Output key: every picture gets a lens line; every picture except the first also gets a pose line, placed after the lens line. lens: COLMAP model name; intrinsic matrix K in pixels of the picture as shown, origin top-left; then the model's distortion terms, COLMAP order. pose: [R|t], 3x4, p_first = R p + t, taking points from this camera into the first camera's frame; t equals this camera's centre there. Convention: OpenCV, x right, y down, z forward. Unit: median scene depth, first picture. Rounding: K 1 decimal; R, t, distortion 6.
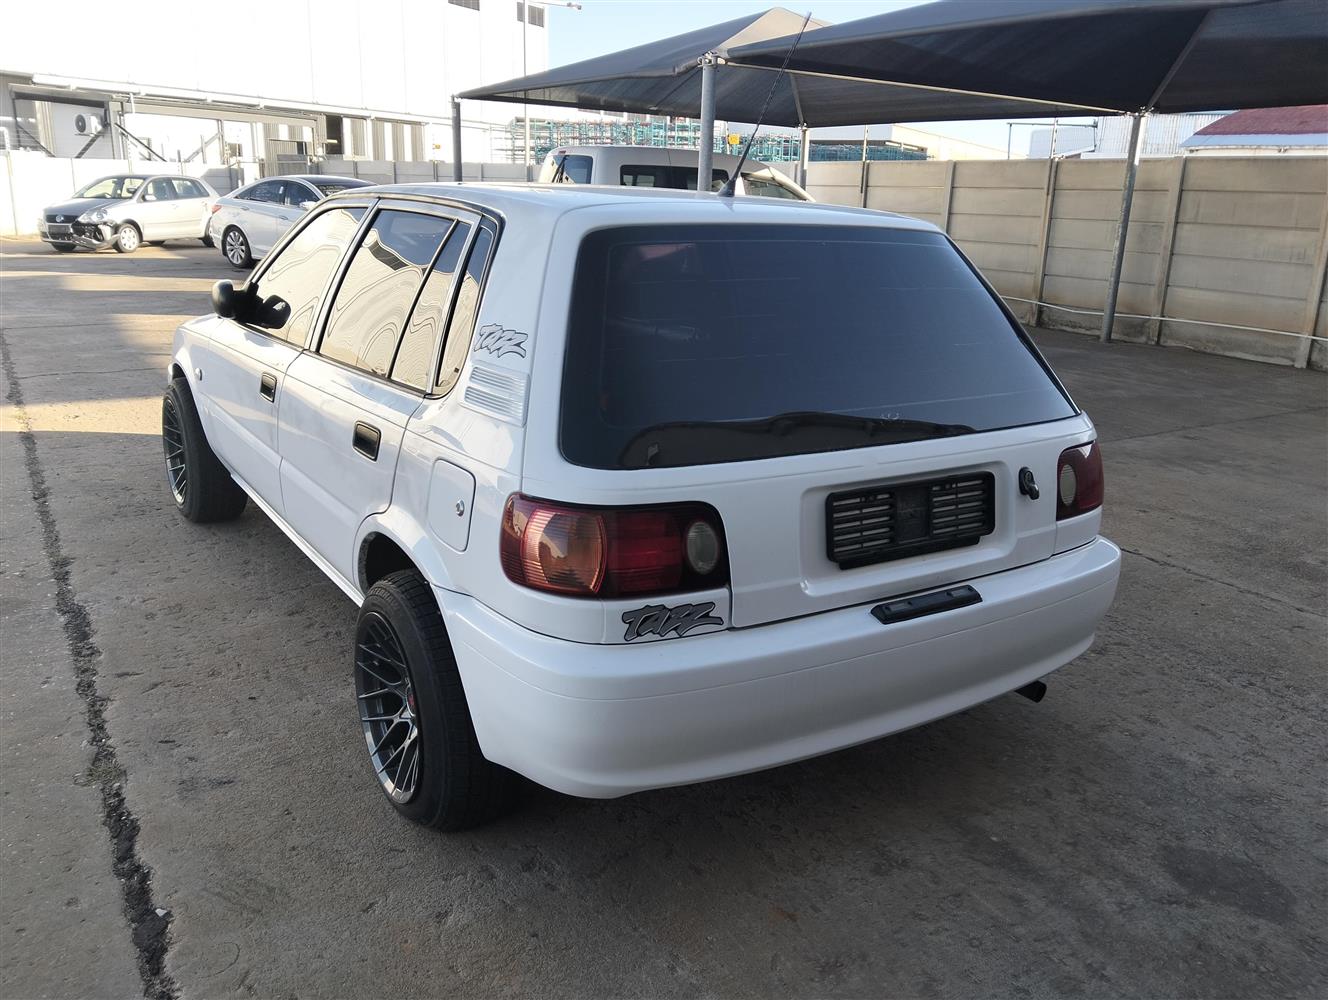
lens RADIAL K [[1062.6, 0, 668.5], [0, 1062.6, 499.1], [0, 0, 1]] dist [0.012779, -0.048997]
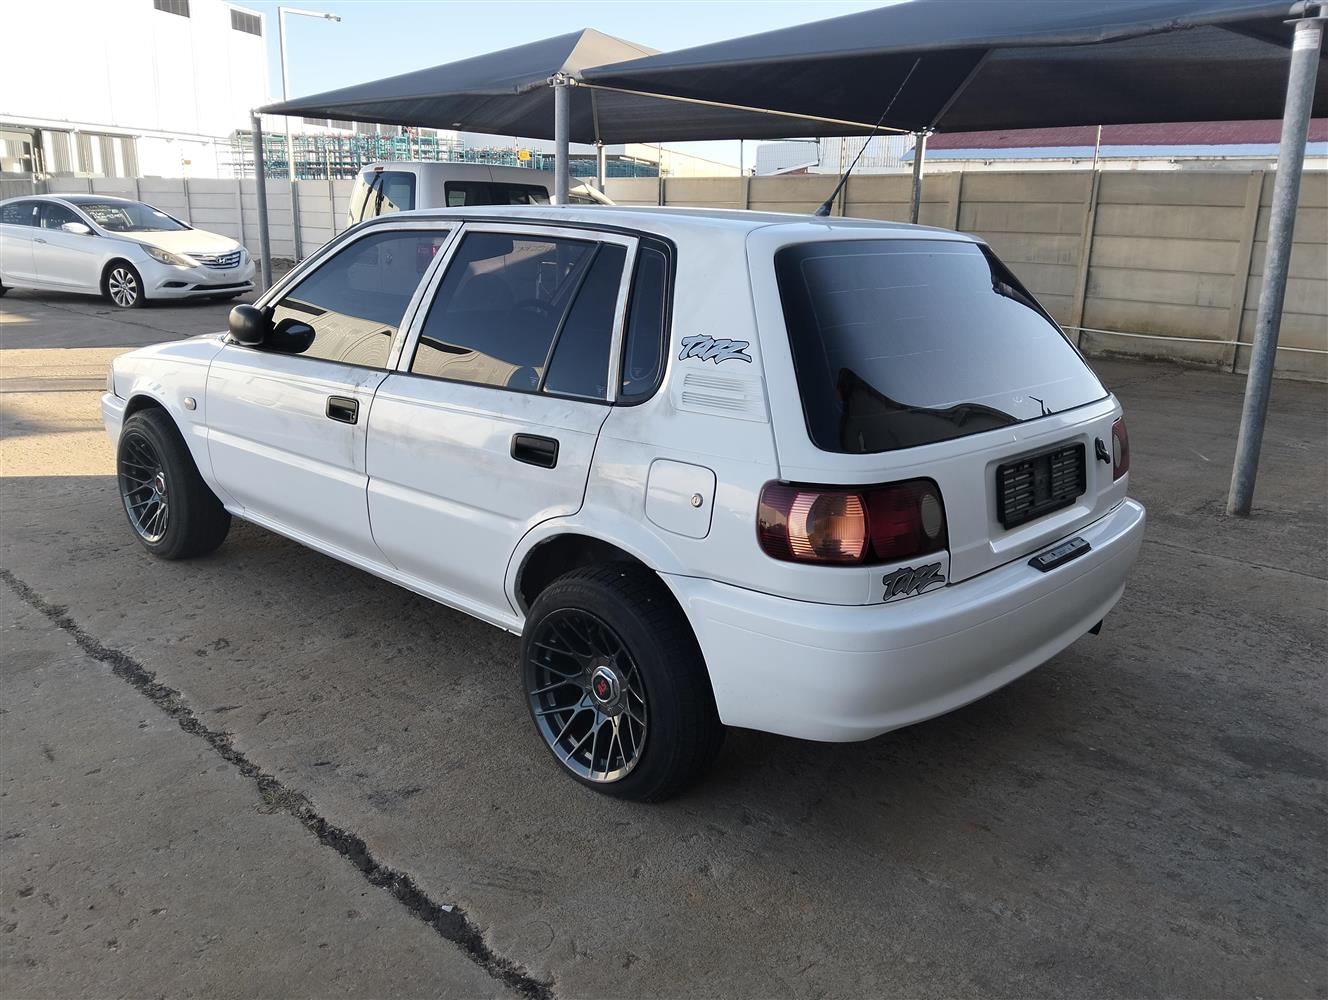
lens RADIAL K [[1062.6, 0, 664.9], [0, 1062.6, 504.1], [0, 0, 1]] dist [0.012779, -0.048997]
pose [[0.971340, -0.072545, 0.226353, -0.406840], [0.074190, 0.997243, 0.001244, 0.007037], [-0.225819, 0.015585, 0.974045, -0.061660]]
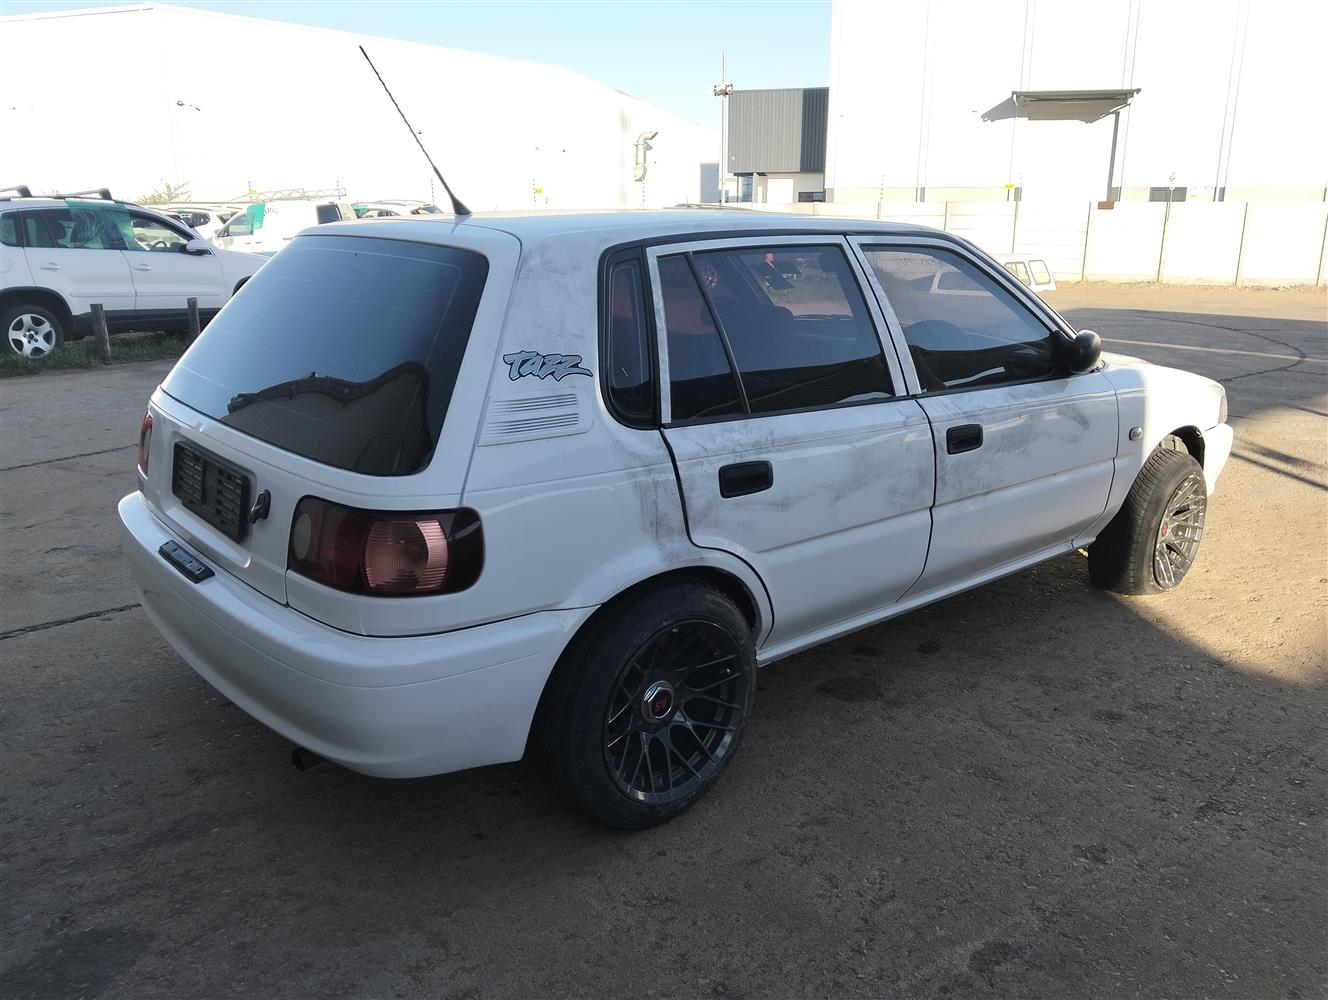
lens RADIAL K [[1062.6, 0, 669.8], [0, 1062.6, 500.6], [0, 0, 1]] dist [0.012779, -0.048997]
pose [[0.126388, 0.230442, -0.964843, 1.259053], [-0.271888, 0.943443, 0.189715, -0.289636], [0.953993, 0.238351, 0.181895, 1.140592]]
